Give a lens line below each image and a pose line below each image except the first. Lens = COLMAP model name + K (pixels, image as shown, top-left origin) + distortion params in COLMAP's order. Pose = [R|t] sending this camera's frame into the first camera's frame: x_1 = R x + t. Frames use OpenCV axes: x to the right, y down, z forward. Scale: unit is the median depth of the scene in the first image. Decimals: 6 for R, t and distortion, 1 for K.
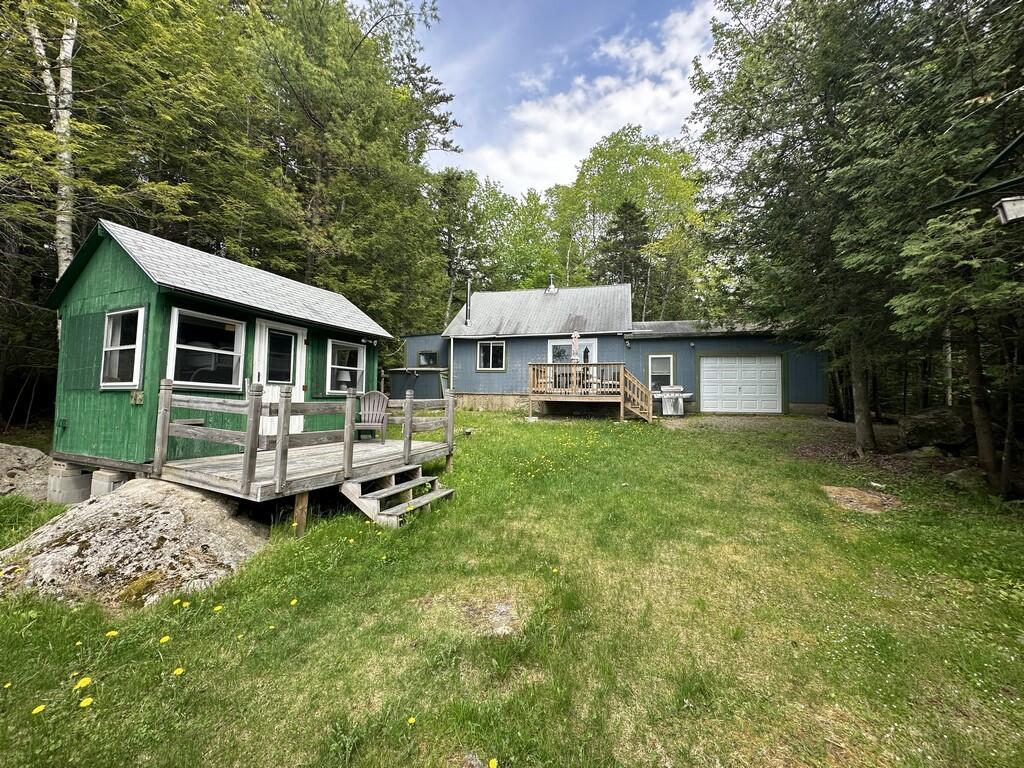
lens RADIAL K [[408.4, 0, 517.4], [0, 408.4, 364.6], [0, 0, 1]] dist [0.003855, -0.000476]
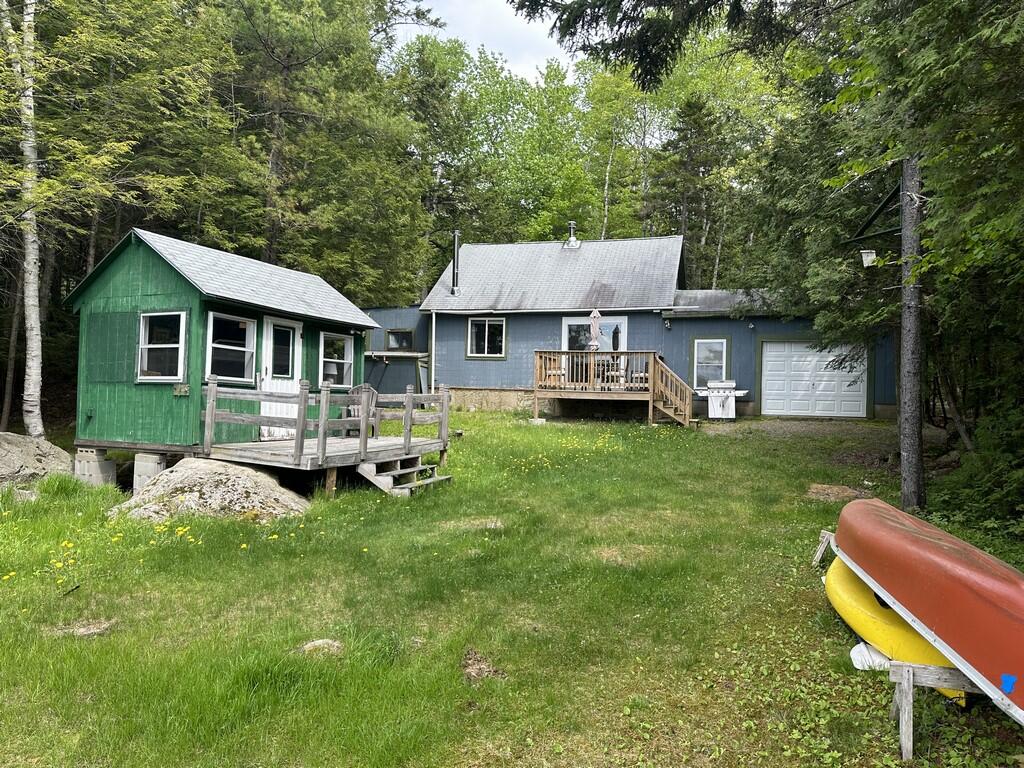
lens RADIAL K [[720.8, 0, 509.3], [0, 720.8, 379.7], [0, 0, 1]] dist [0.066175, -0.078514]
pose [[0.999467, 0.009486, -0.031240, 0.022870], [-0.007602, 0.998177, 0.059876, -0.028150], [0.031751, -0.059607, 0.997717, -0.370629]]
